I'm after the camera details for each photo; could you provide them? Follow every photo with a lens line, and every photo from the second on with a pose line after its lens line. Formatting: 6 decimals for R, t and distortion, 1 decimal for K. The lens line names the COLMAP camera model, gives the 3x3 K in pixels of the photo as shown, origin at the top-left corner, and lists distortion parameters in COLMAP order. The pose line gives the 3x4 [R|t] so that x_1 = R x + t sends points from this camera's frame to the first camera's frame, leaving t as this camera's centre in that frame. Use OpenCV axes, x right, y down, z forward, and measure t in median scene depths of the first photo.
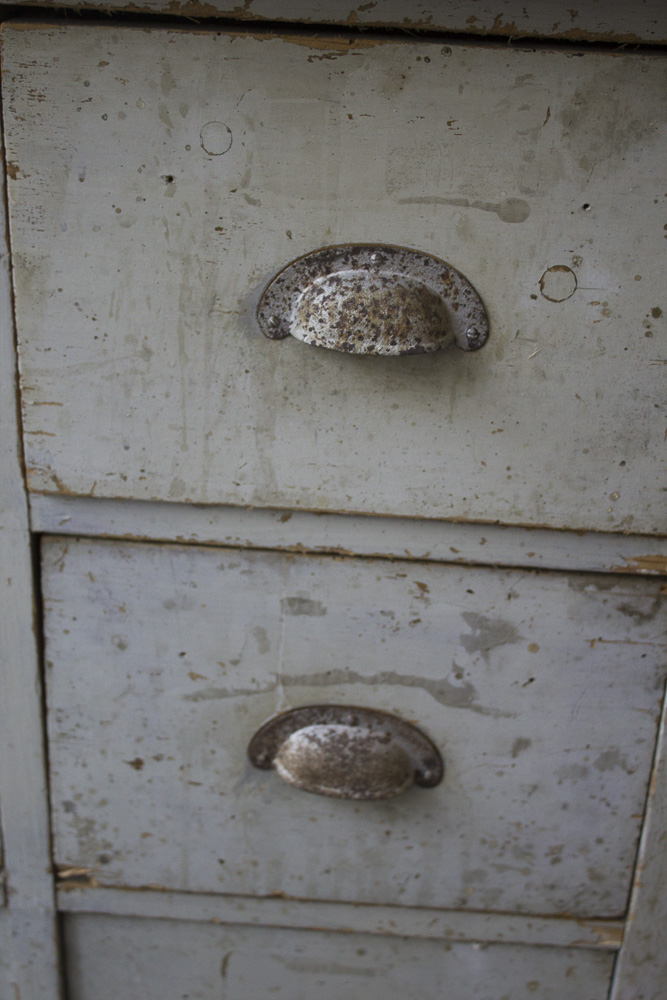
lens RADIAL K [[1390.8, 0, 333.5], [0, 1390.8, 500.0], [0, 0, 1]] dist [-0.053770, 0.049028]
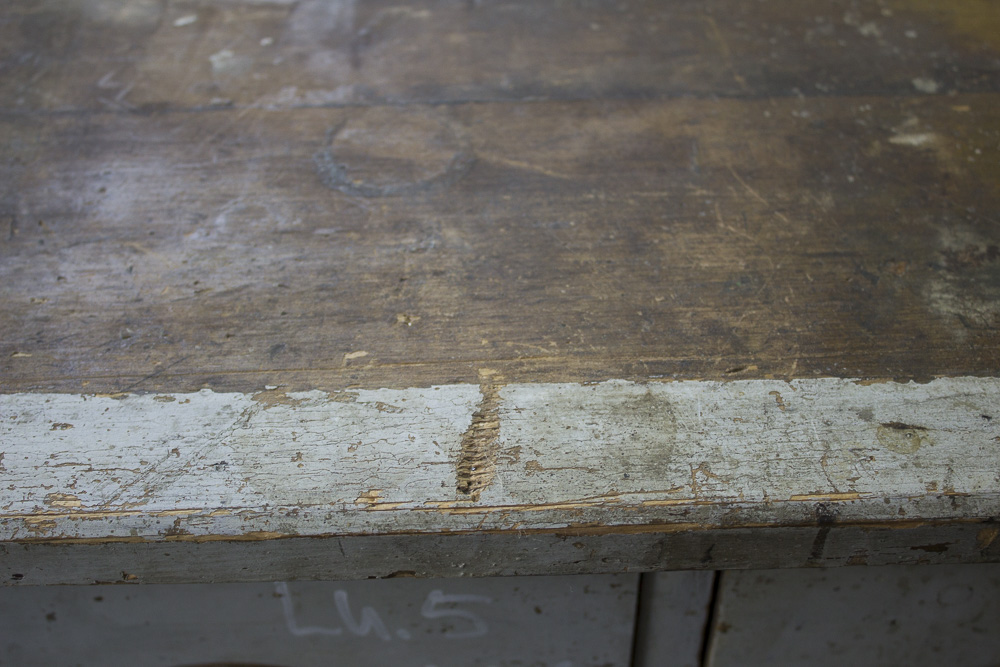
lens RADIAL K [[1390.8, 0, 513.0], [0, 1390.8, 336.0], [0, 0, 1]] dist [-0.053770, 0.049028]
pose [[0.995545, -0.090395, 0.026814, -0.362261], [0.075841, 0.936671, 0.341900, -0.711836], [-0.056022, -0.338344, 0.939354, 0.201954]]
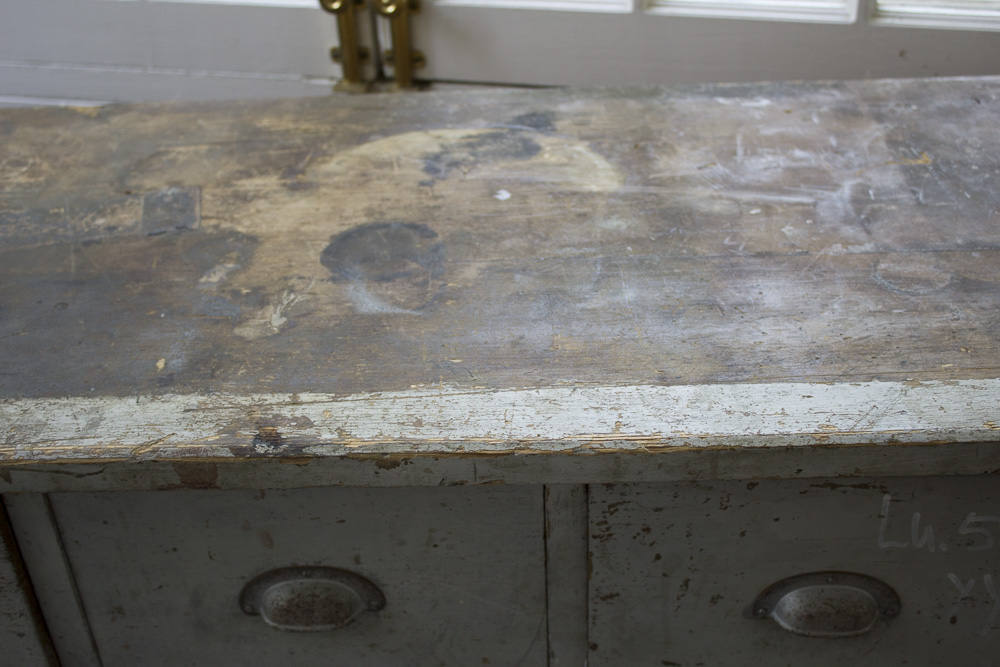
lens RADIAL K [[1265.1, 0, 498.3], [0, 1265.1, 361.9], [0, 0, 1]] dist [-0.067939, 0.022524]
pose [[0.995816, -0.091096, -0.007150, -0.873160], [0.091089, 0.983426, 0.156769, -0.691208], [-0.007250, -0.156764, 0.987609, -0.329972]]
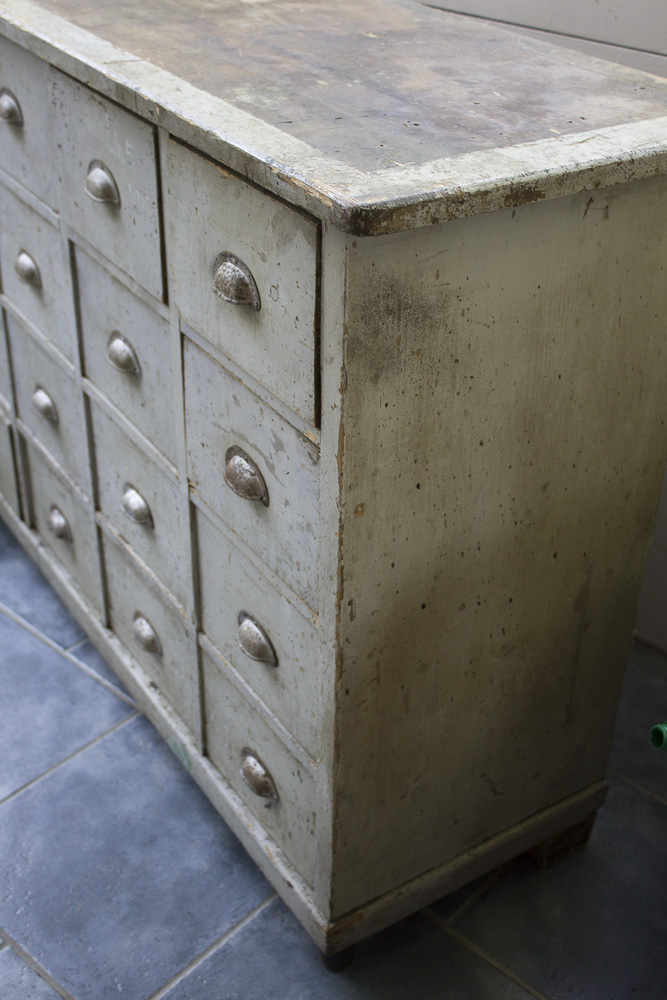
lens RADIAL K [[1265.1, 0, 333.5], [0, 1265.1, 500.0], [0, 0, 1]] dist [-0.067939, 0.022524]
pose [[0.576528, 0.412448, -0.705338, 1.804549], [-0.346931, 0.905134, 0.245705, -0.386016], [0.739766, 0.103048, 0.664926, -0.289641]]
